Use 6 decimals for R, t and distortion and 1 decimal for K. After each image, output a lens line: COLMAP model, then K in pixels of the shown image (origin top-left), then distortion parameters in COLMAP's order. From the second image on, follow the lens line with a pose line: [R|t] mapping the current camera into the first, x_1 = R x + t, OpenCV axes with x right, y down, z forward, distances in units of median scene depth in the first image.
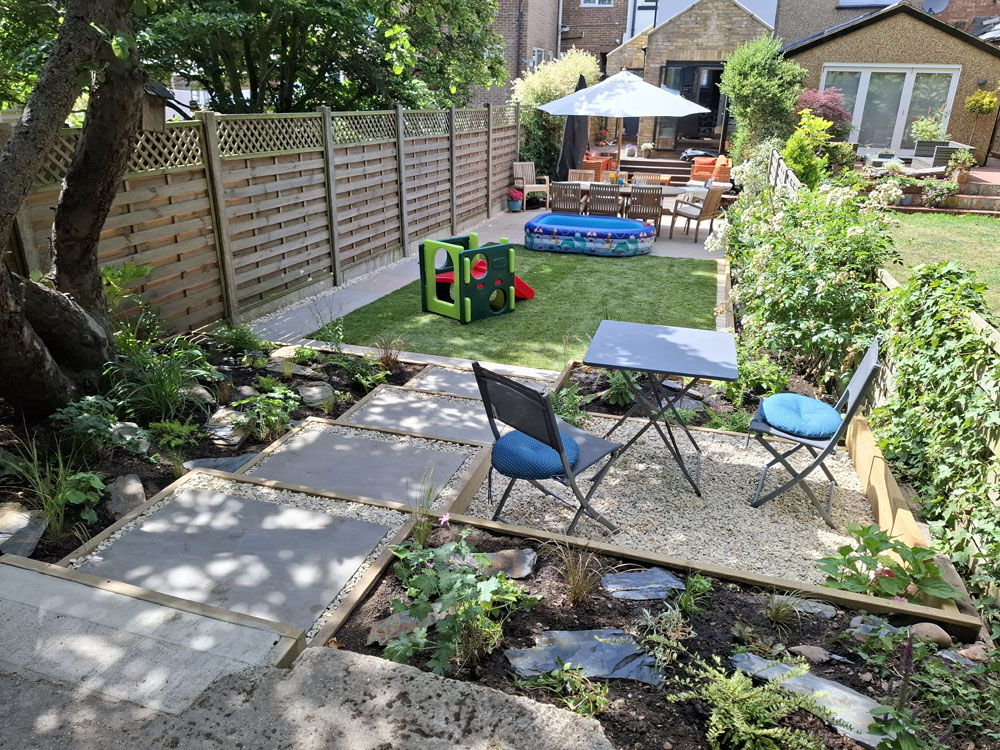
lens RADIAL K [[699.1, 0, 500.8], [0, 699.1, 372.0], [0, 0, 1]] dist [0.012257, -0.011222]
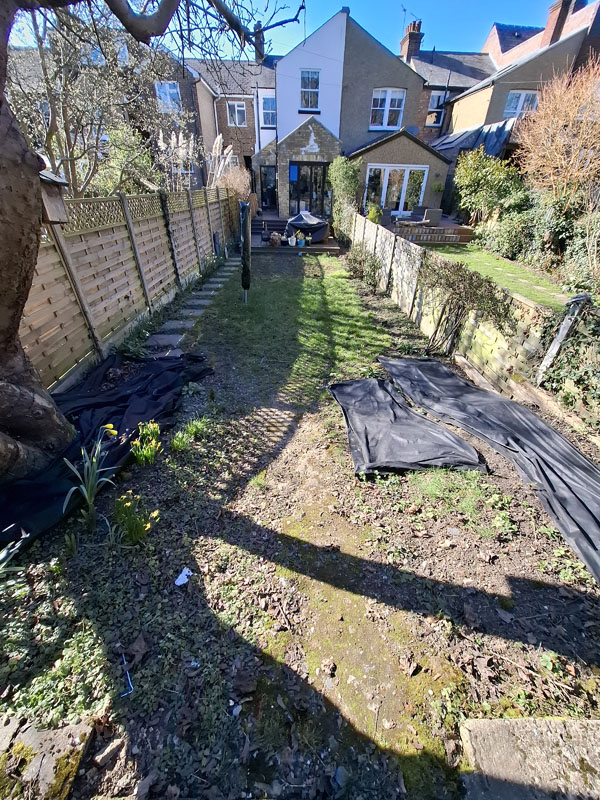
lens RADIAL K [[312.0, 0, 299.0], [0, 312.0, 406.0], [0, 0, 1]] dist [0.001976, 0.000078]
pose [[0.951375, -0.181906, 0.248587, -0.162141], [0.116129, 0.959271, 0.257513, -0.081322], [-0.285306, -0.216123, 0.933751, 0.202926]]
